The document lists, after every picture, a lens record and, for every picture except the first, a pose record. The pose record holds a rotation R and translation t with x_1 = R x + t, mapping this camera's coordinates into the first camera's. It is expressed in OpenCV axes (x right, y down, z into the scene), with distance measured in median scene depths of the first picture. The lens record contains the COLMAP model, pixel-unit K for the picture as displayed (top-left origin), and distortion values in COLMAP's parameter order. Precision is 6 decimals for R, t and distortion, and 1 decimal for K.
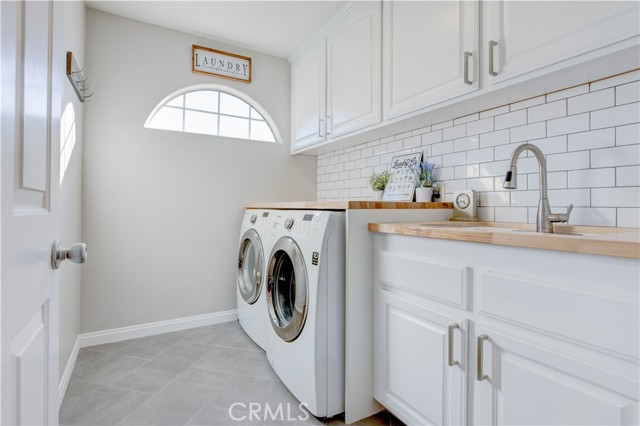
lens RADIAL K [[318.5, 0, 319.2], [0, 318.5, 209.3], [0, 0, 1]] dist [-0.005160, -0.000819]
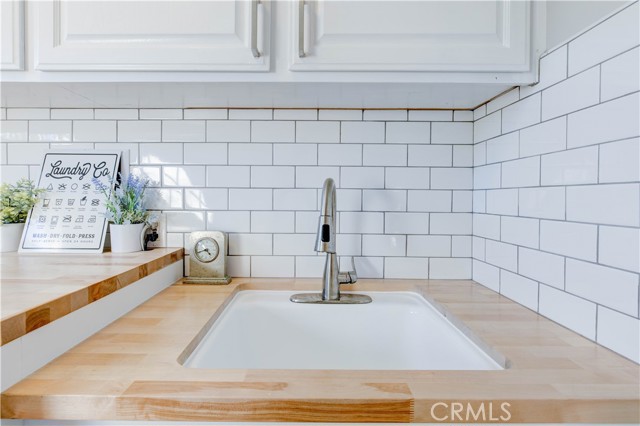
lens RADIAL K [[318.5, 0, 319.2], [0, 318.5, 209.3], [0, 0, 1]] dist [-0.005160, -0.000819]
pose [[0.532411, -0.014449, 0.846363, 0.050864], [-0.007115, 0.999743, 0.021543, -0.106776], [-0.846456, -0.017491, 0.532171, 0.454505]]
